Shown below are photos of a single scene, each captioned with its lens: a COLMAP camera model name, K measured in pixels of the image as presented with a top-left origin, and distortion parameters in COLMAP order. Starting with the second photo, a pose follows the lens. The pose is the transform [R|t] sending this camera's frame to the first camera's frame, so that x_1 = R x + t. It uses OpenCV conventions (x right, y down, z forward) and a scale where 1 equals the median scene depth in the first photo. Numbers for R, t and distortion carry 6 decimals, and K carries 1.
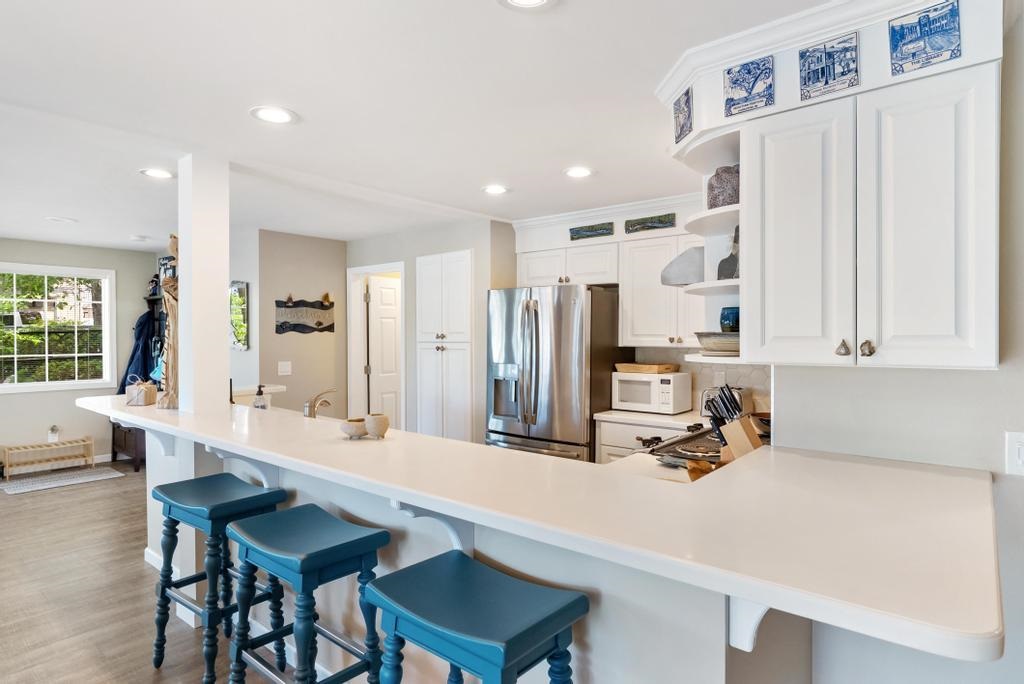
lens RADIAL K [[567.7, 0, 512.0], [0, 567.7, 342.0], [0, 0, 1]] dist [0.003018, 0.000906]
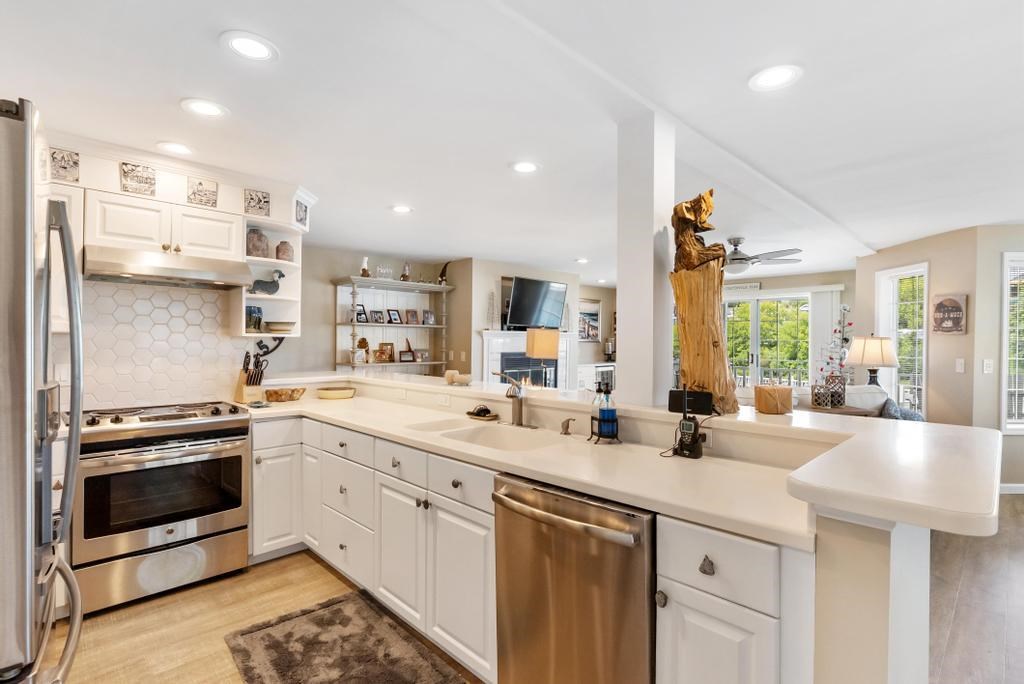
lens RADIAL K [[491.0, 0, 513.4], [0, 491.0, 339.2], [0, 0, 1]] dist [0.004535, 0.000246]
pose [[-0.995167, -0.007001, 0.097949, -0.274743], [-0.005918, 0.999918, 0.011344, 0.008432], [-0.098021, 0.010709, -0.995127, 1.195351]]
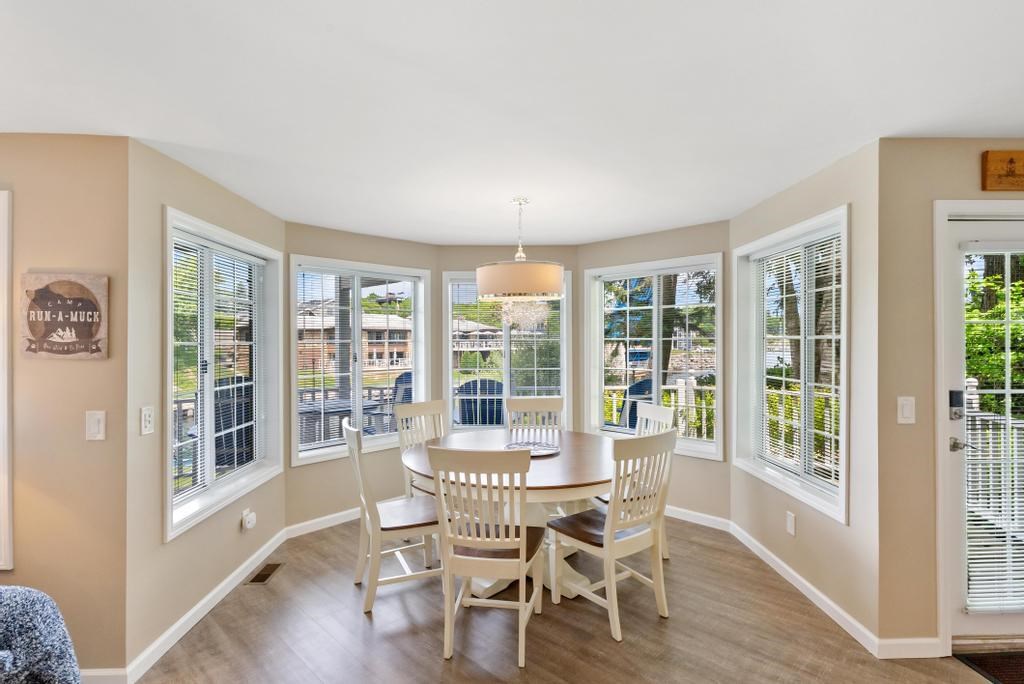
lens RADIAL K [[497.1, 0, 515.1], [0, 497.1, 337.0], [0, 0, 1]] dist [0.001376, 0.000818]
pose [[-0.072023, -0.009227, -0.997360, -0.640755], [-0.008652, 0.999925, -0.008626, -0.016164], [0.997365, 0.008008, -0.072097, 0.534618]]
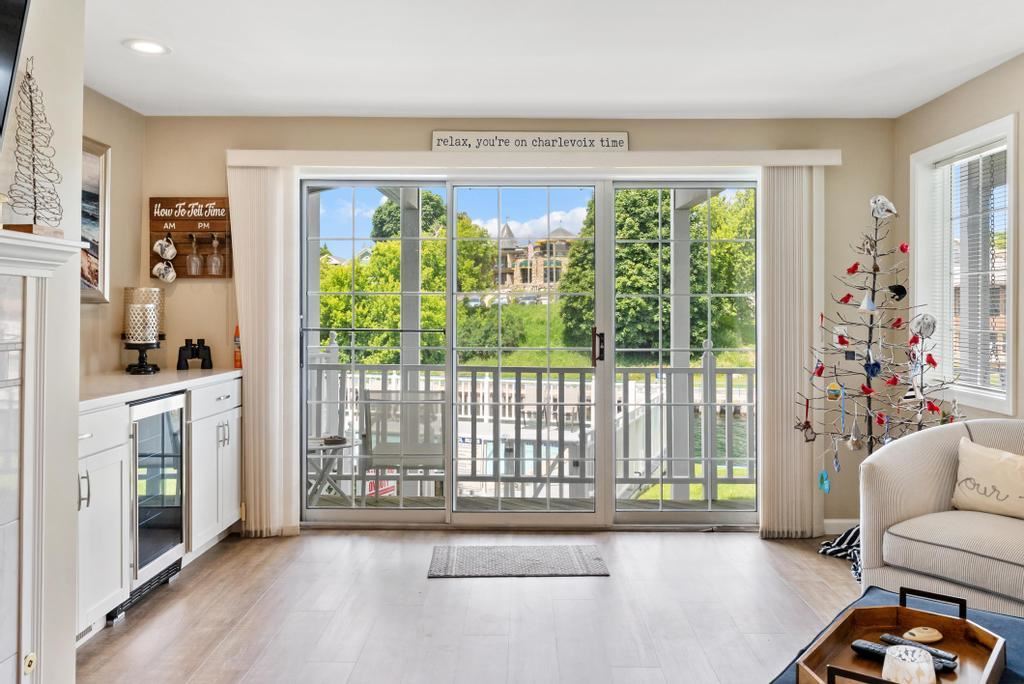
lens RADIAL K [[816.3, 0, 515.3], [0, 816.3, 313.6], [0, 0, 1]] dist [-0.000451, 0.002734]
pose [[-0.777679, -0.001553, -0.628660, -0.213636], [-0.010747, 0.999884, 0.010824, 0.041755], [0.628570, 0.015174, -0.777605, 0.064039]]
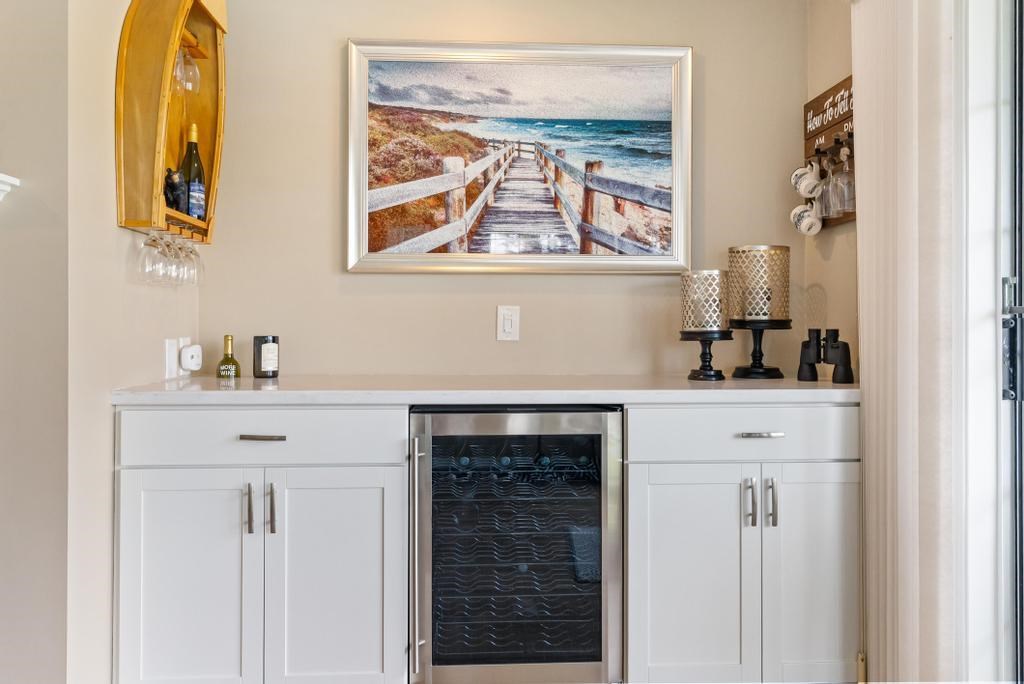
lens RADIAL K [[731.7, 0, 513.0], [0, 731.7, 323.5], [0, 0, 1]] dist [0.004119, 0.000368]
pose [[-0.680744, 0.000857, 0.732521, -0.781572], [0.006514, 0.999967, 0.004884, 0.081547], [-0.732492, 0.008096, -0.680727, -0.470041]]
